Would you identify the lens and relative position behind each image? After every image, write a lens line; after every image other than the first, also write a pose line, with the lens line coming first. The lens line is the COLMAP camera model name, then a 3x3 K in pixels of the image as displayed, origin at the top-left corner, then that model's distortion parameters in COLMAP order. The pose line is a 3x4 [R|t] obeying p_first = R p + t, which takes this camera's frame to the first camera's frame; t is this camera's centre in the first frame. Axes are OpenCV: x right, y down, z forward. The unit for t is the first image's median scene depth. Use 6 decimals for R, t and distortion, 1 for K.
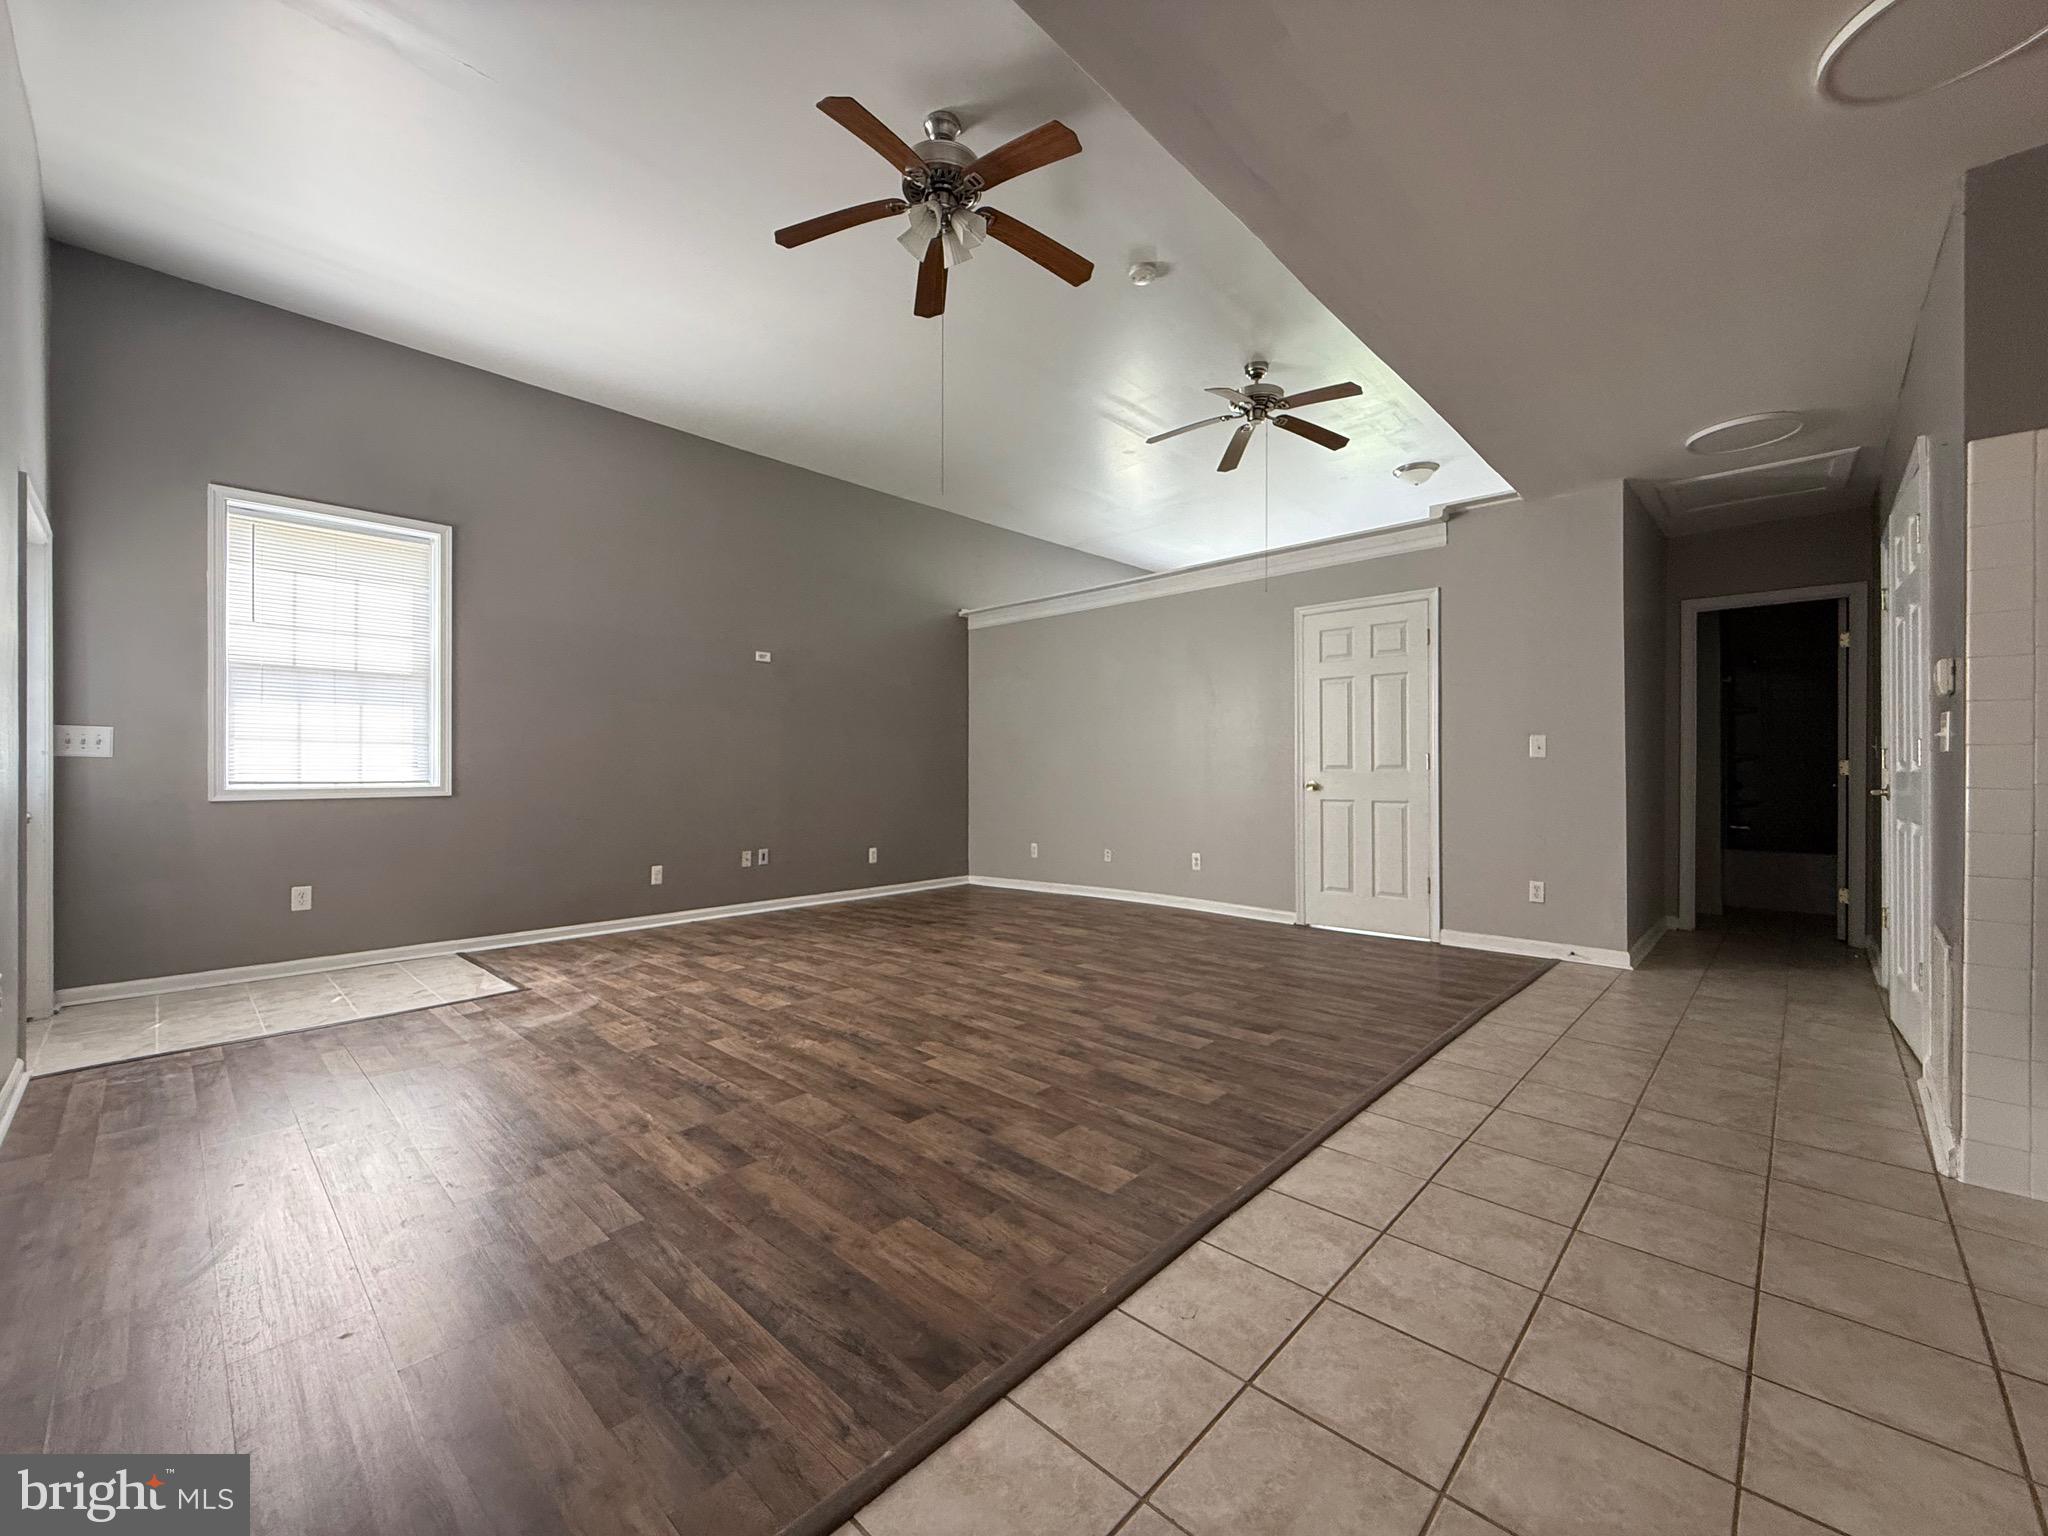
lens RADIAL K [[818.4, 0, 1017.5], [0, 818.4, 767.7], [0, 0, 1]] dist [0.000261, -0.000291]
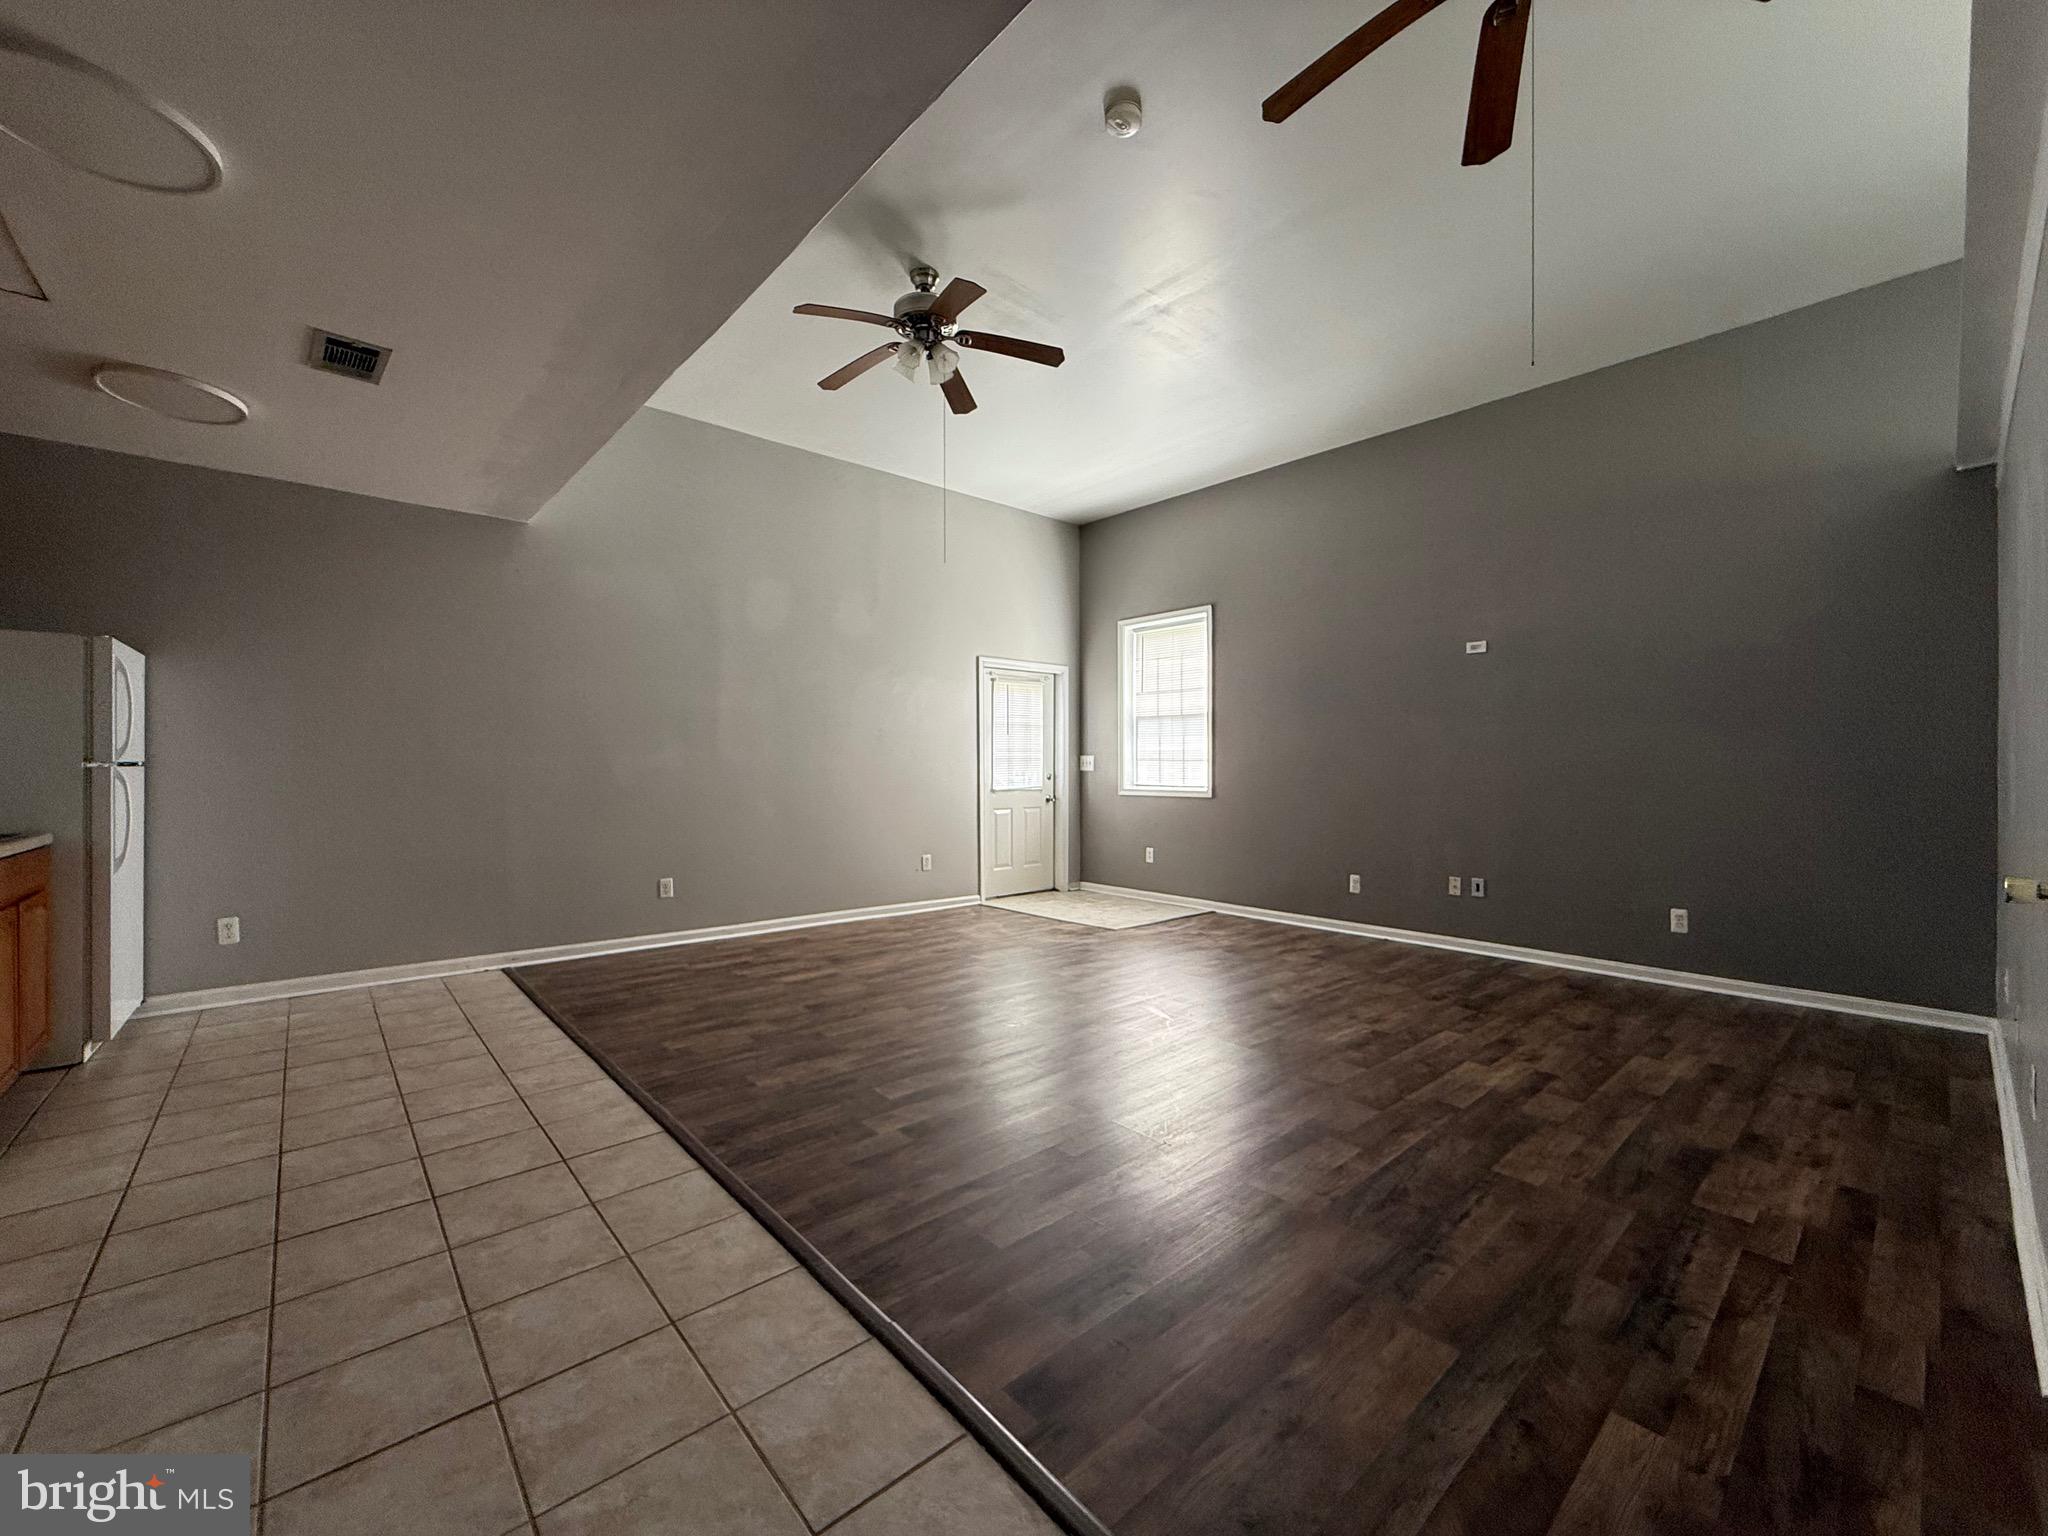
lens RADIAL K [[816.7, 0, 1019.5], [0, 816.7, 769.8], [0, 0, 1]] dist [0.001295, 0.000002]
pose [[-0.081278, 0.004910, -0.996679, 0.984655], [0.001646, 0.999987, 0.004792, -0.027645], [0.996690, -0.001251, -0.081285, 1.068940]]
